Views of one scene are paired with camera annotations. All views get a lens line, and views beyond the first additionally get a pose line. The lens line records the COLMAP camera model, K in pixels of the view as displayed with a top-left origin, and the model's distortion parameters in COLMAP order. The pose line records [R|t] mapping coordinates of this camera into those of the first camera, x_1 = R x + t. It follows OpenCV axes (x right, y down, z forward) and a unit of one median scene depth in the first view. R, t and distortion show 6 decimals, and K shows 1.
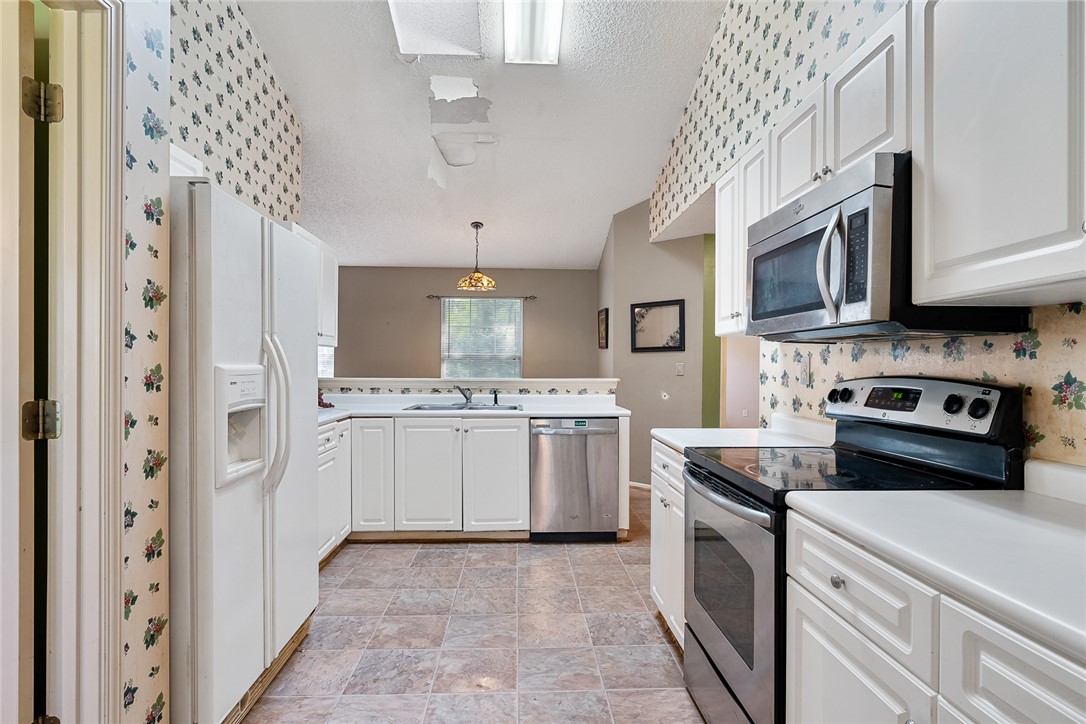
lens RADIAL K [[562.6, 0, 521.2], [0, 562.6, 367.7], [0, 0, 1]] dist [-0.003548, 0.001822]
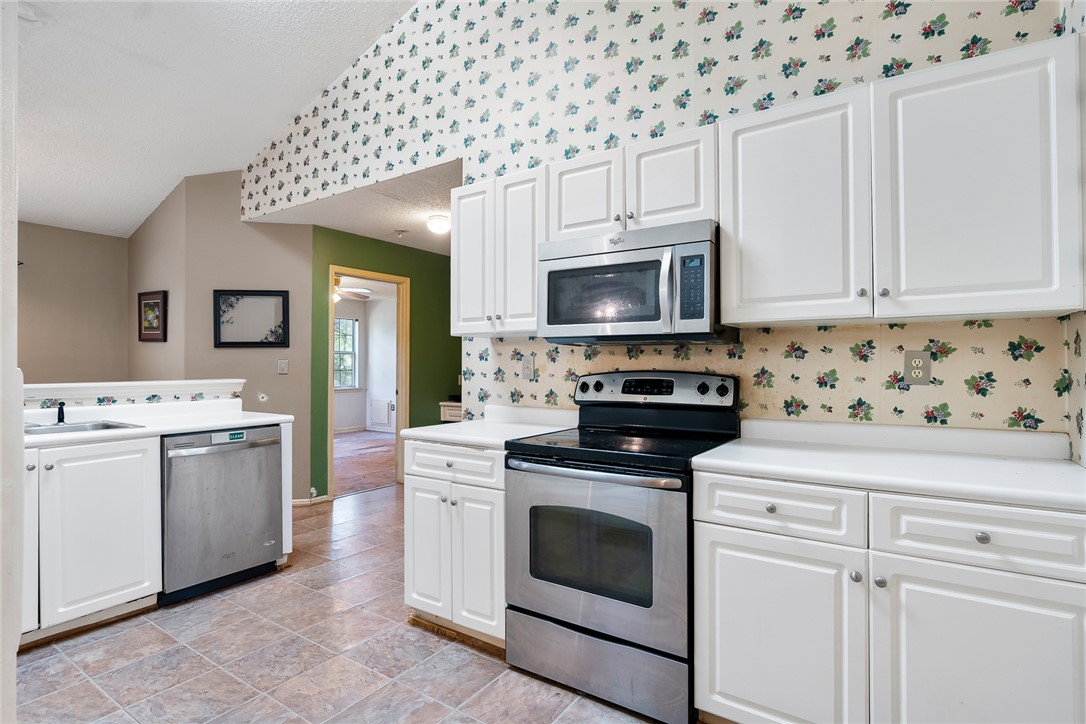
lens RADIAL K [[562.6, 0, 538.1], [0, 562.6, 357.6], [0, 0, 1]] dist [-0.003548, 0.001822]
pose [[0.579665, 0.004688, 0.814841, -0.351990], [0.005170, 0.999942, -0.009431, -0.003563], [-0.814838, 0.009680, 0.579608, 0.219879]]
